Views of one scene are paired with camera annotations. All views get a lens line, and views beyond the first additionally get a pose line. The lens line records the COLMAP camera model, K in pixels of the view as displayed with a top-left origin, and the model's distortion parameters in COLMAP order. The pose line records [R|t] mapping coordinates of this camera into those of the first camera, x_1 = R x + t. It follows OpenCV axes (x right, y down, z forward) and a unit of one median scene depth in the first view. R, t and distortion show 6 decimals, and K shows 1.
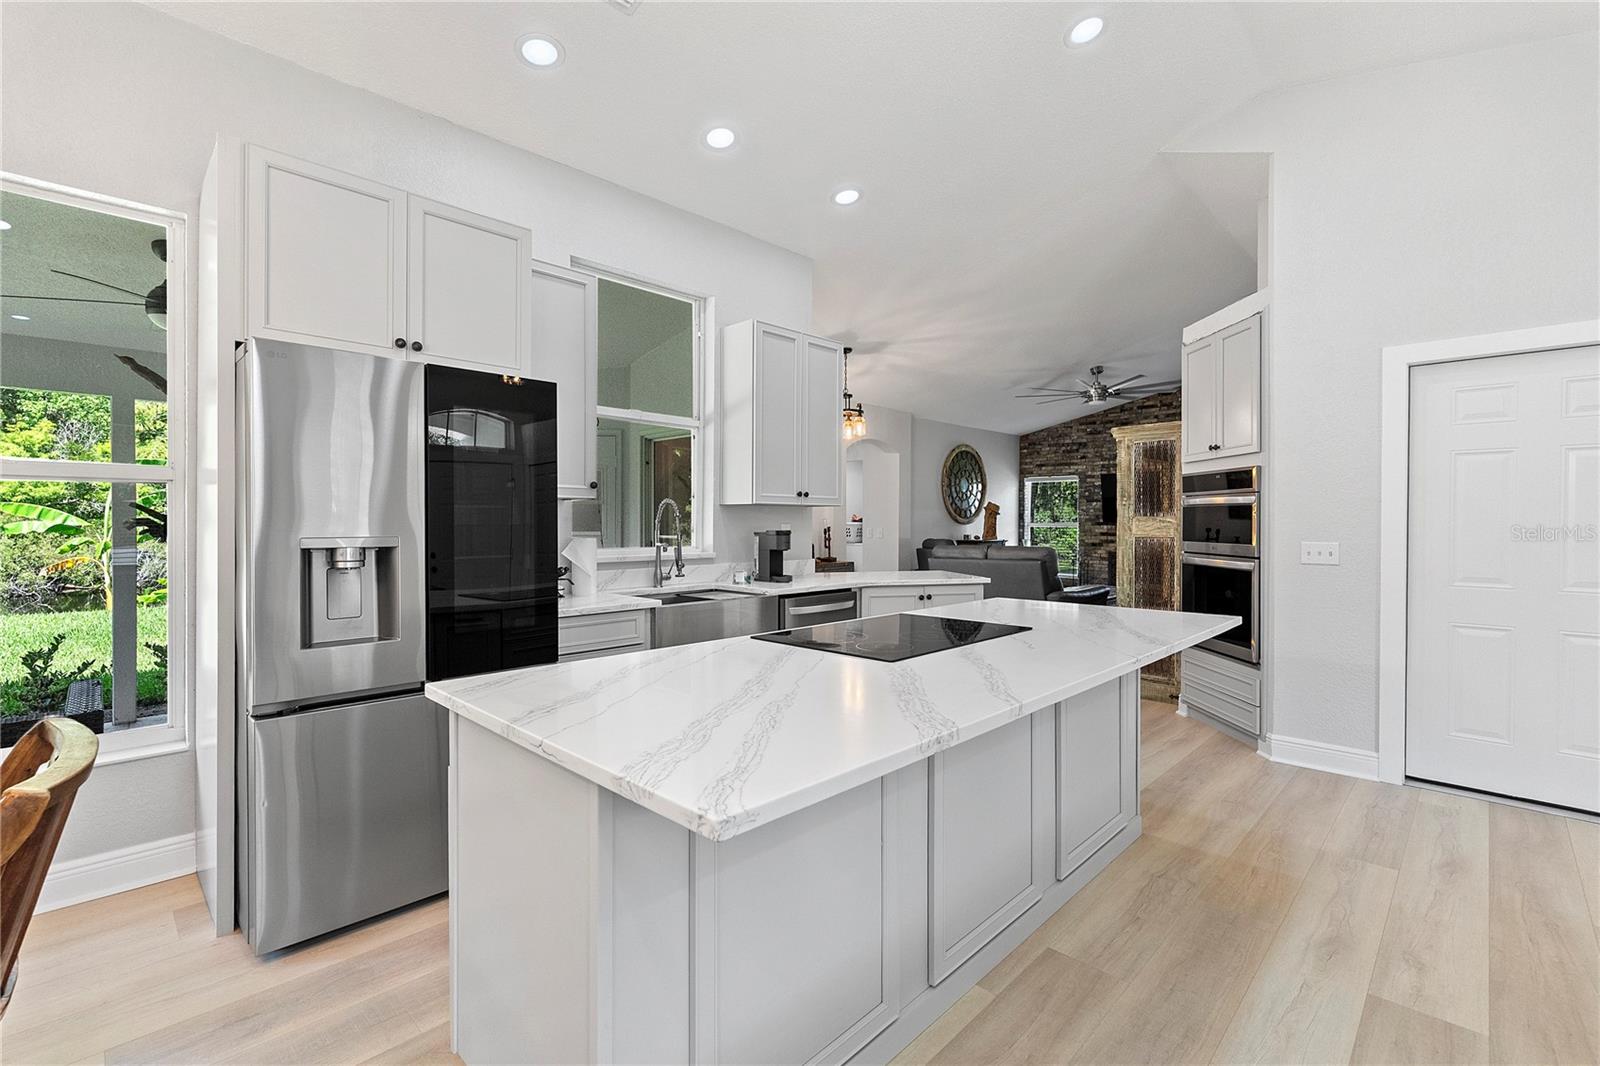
lens RADIAL K [[711.3, 0, 804.4], [0, 711.3, 524.8], [0, 0, 1]] dist [-0.006461, 0.000821]
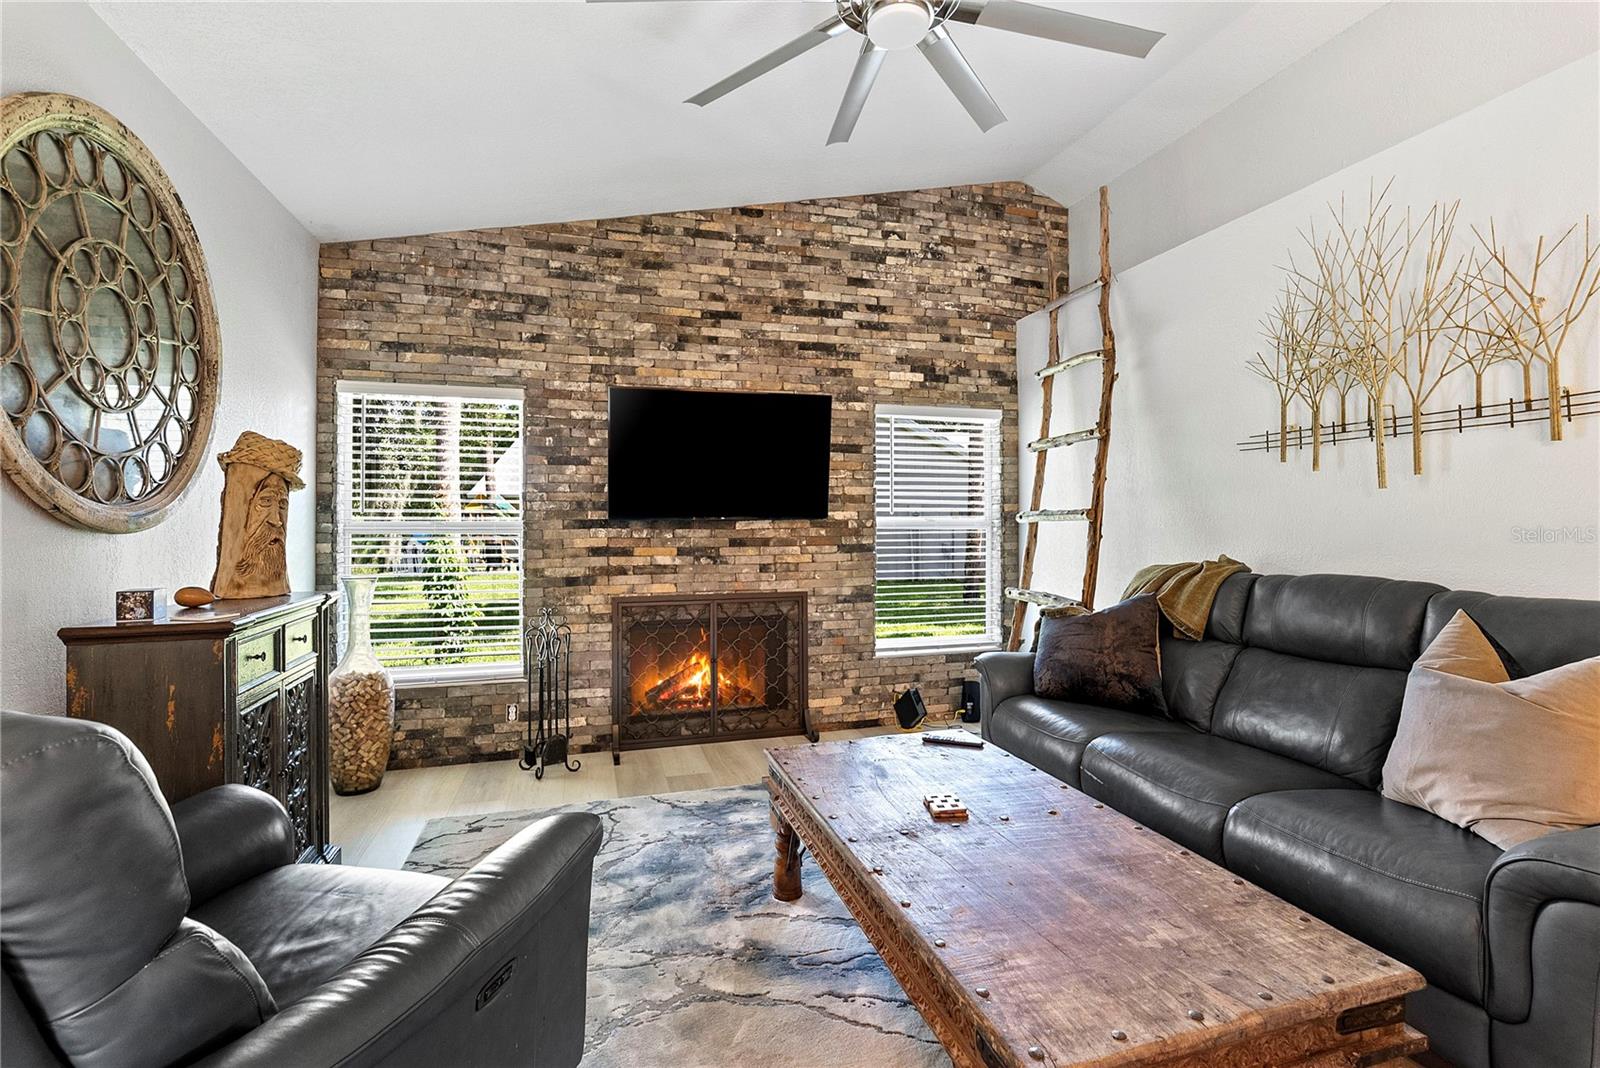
lens RADIAL K [[711.3, 0, 788.8], [0, 711.3, 518.2], [0, 0, 1]] dist [-0.006461, 0.000821]
pose [[0.482581, -0.002219, 0.875849, 0.341787], [0.011258, 0.999930, -0.003670, -0.005104], [-0.875779, 0.011631, 0.482572, 1.741610]]
